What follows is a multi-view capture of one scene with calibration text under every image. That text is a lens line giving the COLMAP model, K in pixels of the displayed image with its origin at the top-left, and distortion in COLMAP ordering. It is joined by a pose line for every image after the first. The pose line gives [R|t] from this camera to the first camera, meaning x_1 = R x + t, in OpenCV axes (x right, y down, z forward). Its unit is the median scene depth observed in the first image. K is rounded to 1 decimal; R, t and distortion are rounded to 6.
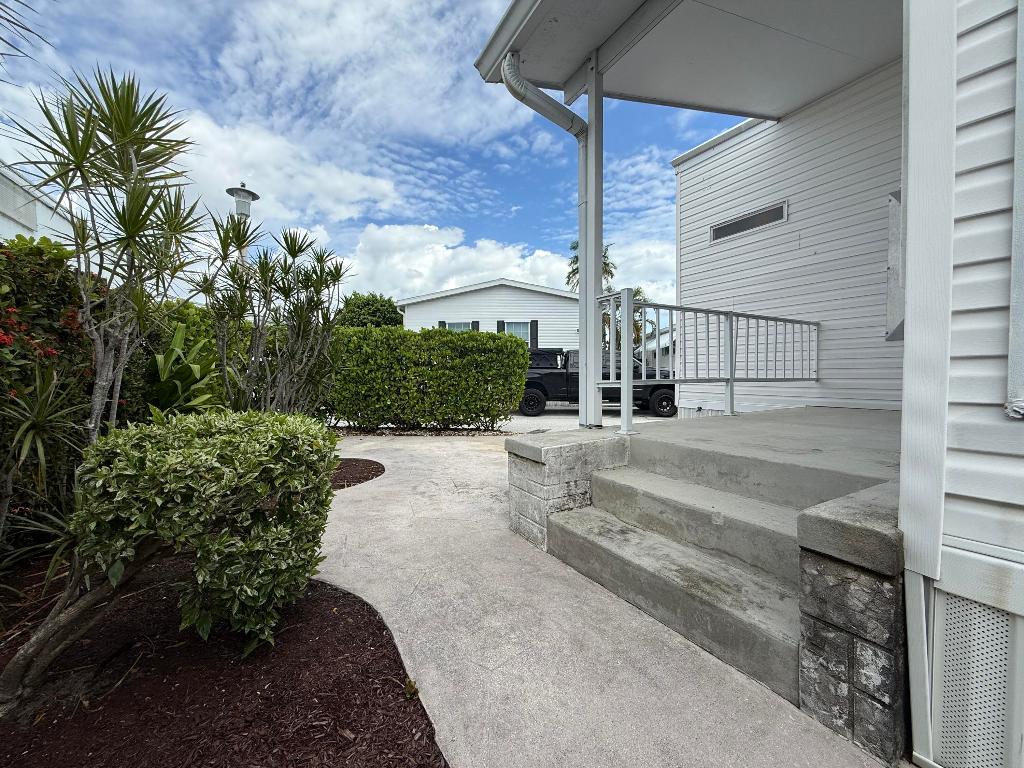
lens RADIAL K [[408.5, 0, 509.8], [0, 408.5, 382.7], [0, 0, 1]] dist [0.000708, 0.000194]
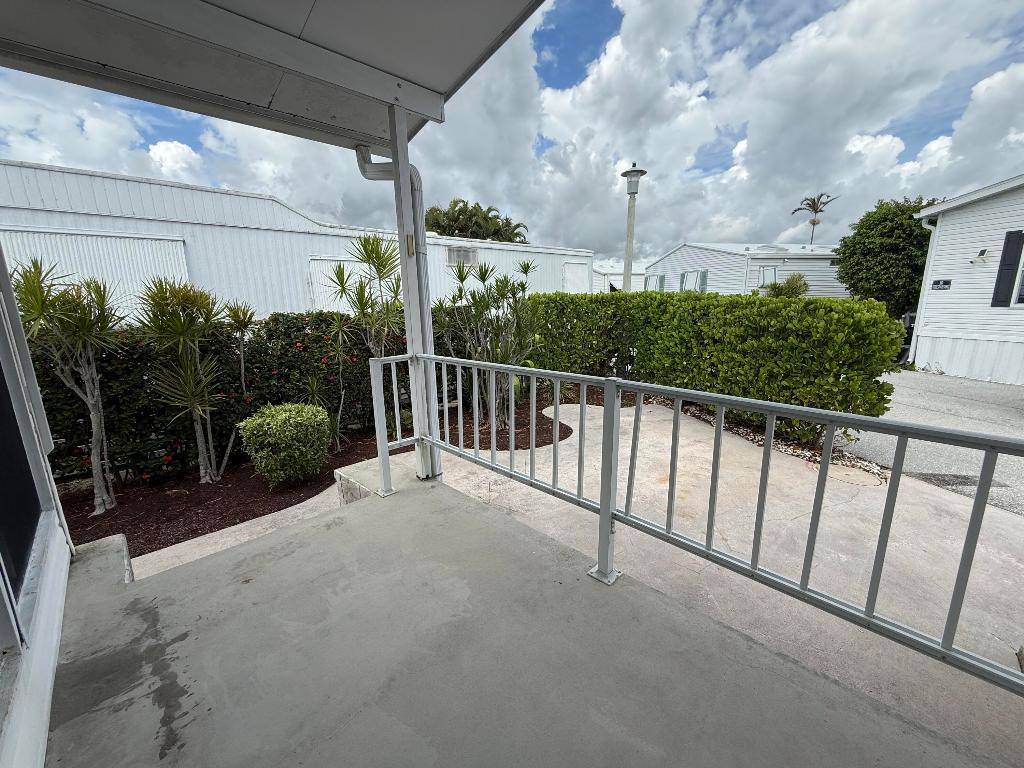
lens RADIAL K [[408.5, 0, 504.9], [0, 408.5, 383.0], [0, 0, 1]] dist [0.000708, 0.000194]
pose [[0.249536, 0.191510, -0.949239, 0.475010], [0.005928, 0.979929, 0.199260, -0.131081], [0.968347, -0.055349, 0.243392, 0.376571]]
